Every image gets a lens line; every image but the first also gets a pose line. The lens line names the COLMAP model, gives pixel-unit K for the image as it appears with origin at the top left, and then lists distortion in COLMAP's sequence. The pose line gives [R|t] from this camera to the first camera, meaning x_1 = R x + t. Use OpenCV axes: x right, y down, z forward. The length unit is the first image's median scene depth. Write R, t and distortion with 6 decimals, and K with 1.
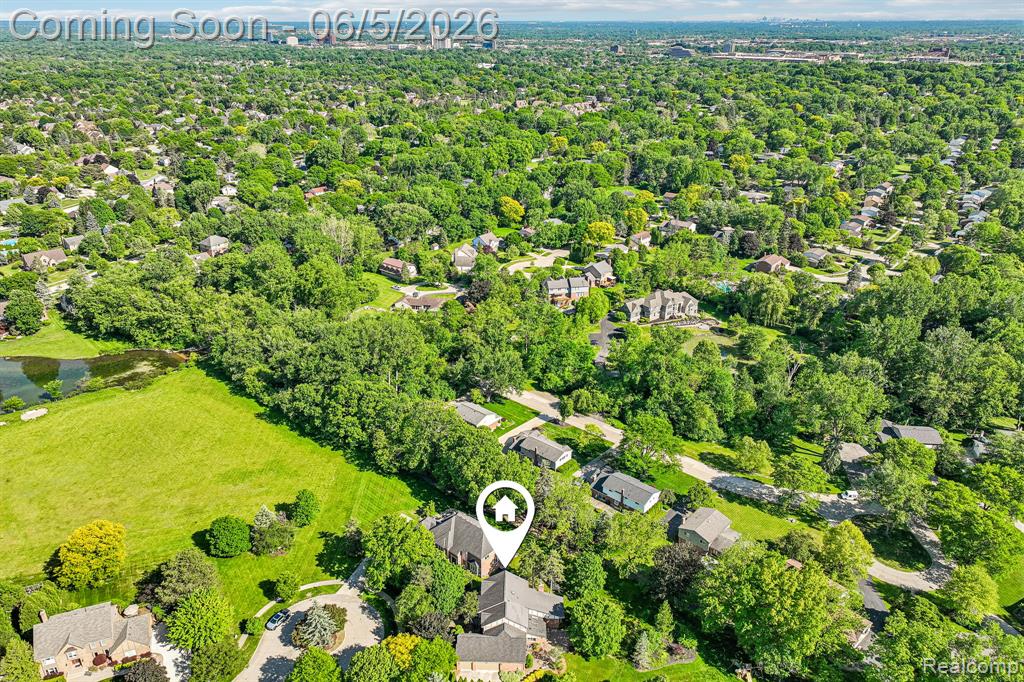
lens RADIAL K [[717.1, 0, 512.0], [0, 717.1, 341.0], [0, 0, 1]] dist [0.020355, 0.002759]
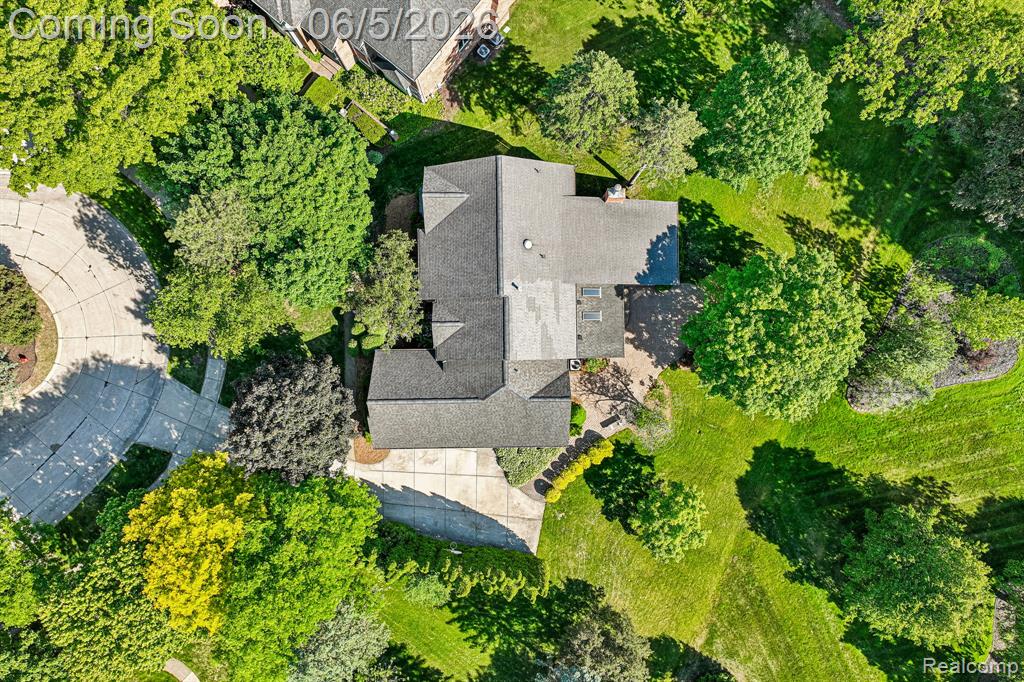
lens RADIAL K [[717.1, 0, 512.0], [0, 717.1, 341.0], [0, 0, 1]] dist [0.020355, 0.002759]
pose [[0.999478, -0.032008, 0.004334, -0.008124], [0.009883, 0.430788, 0.902399, 0.090421], [-0.030751, -0.901885, 0.430880, 0.839641]]
